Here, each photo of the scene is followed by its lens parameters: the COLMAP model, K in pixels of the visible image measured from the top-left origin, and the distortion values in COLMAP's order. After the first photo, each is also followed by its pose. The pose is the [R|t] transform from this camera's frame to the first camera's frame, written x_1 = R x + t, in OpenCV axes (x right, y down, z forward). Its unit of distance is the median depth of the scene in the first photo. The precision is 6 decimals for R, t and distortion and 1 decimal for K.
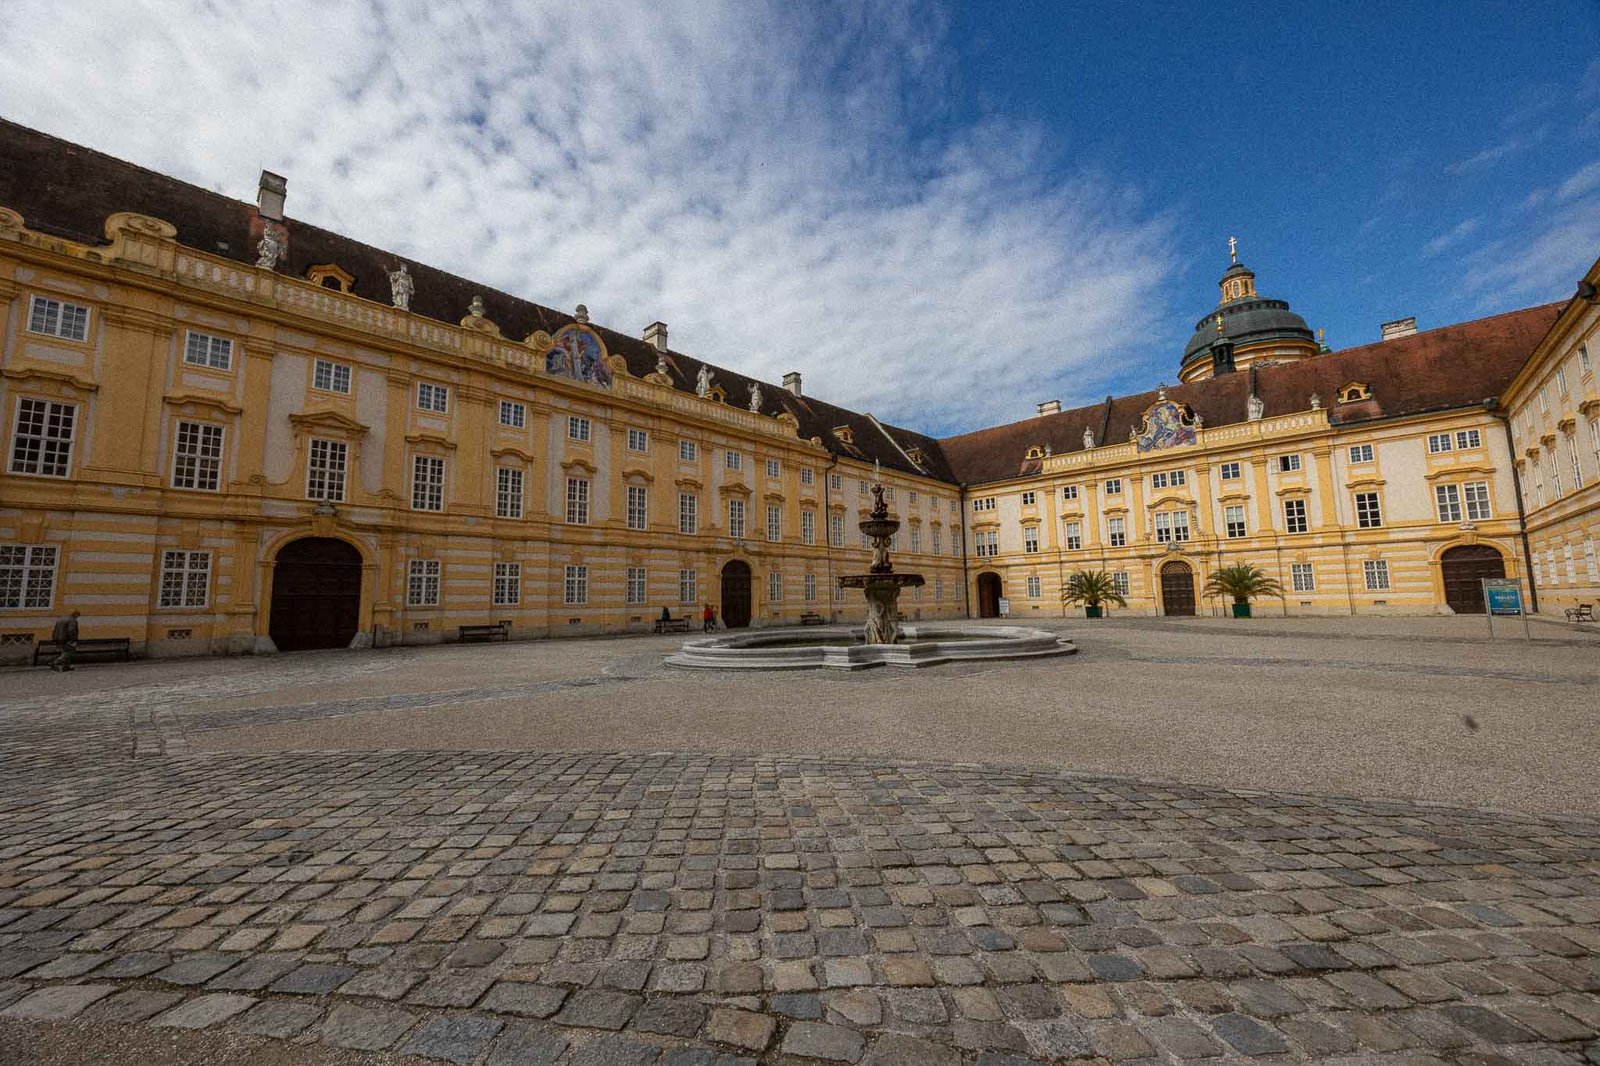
lens RADIAL K [[617.0, 0, 800.0], [0, 617.0, 533.0], [0, 0, 1]] dist [0.000292, -0.000030]
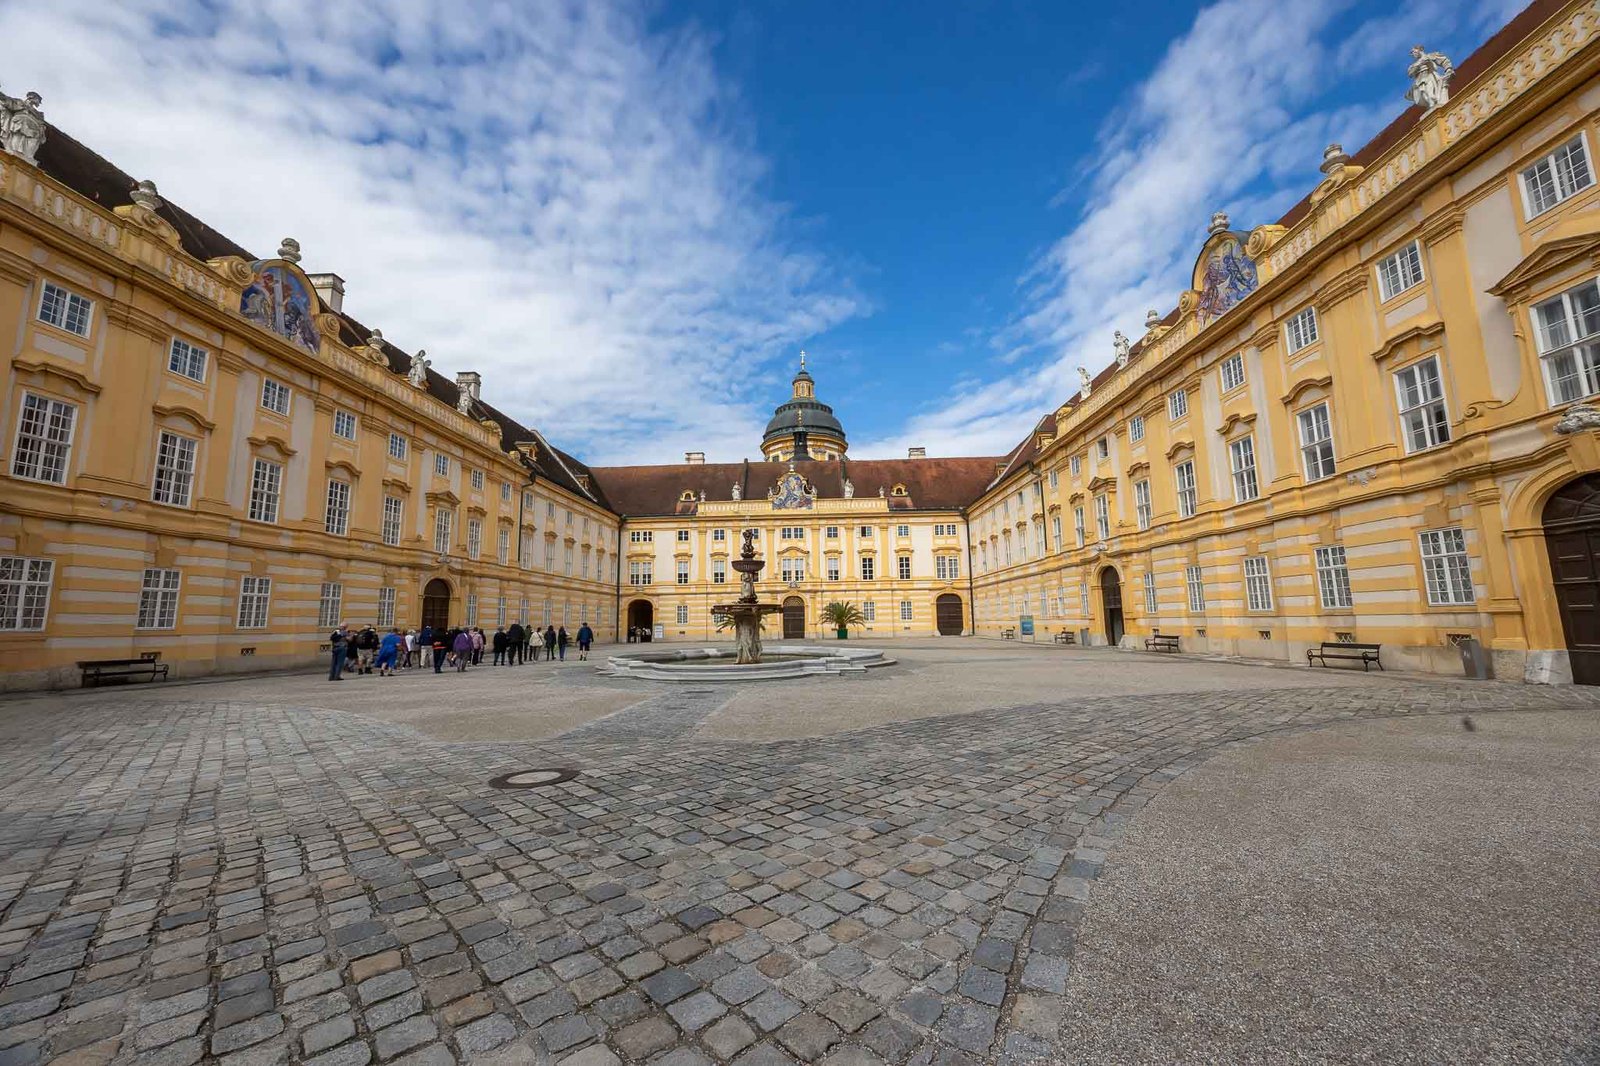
lens RADIAL K [[617.0, 0, 800.0], [0, 617.0, 533.0], [0, 0, 1]] dist [0.000292, -0.000030]
pose [[0.757721, 0.101954, 0.644565, -0.265363], [-0.075289, 0.994783, -0.068843, 0.001349], [-0.648221, 0.003635, 0.761444, 0.000832]]
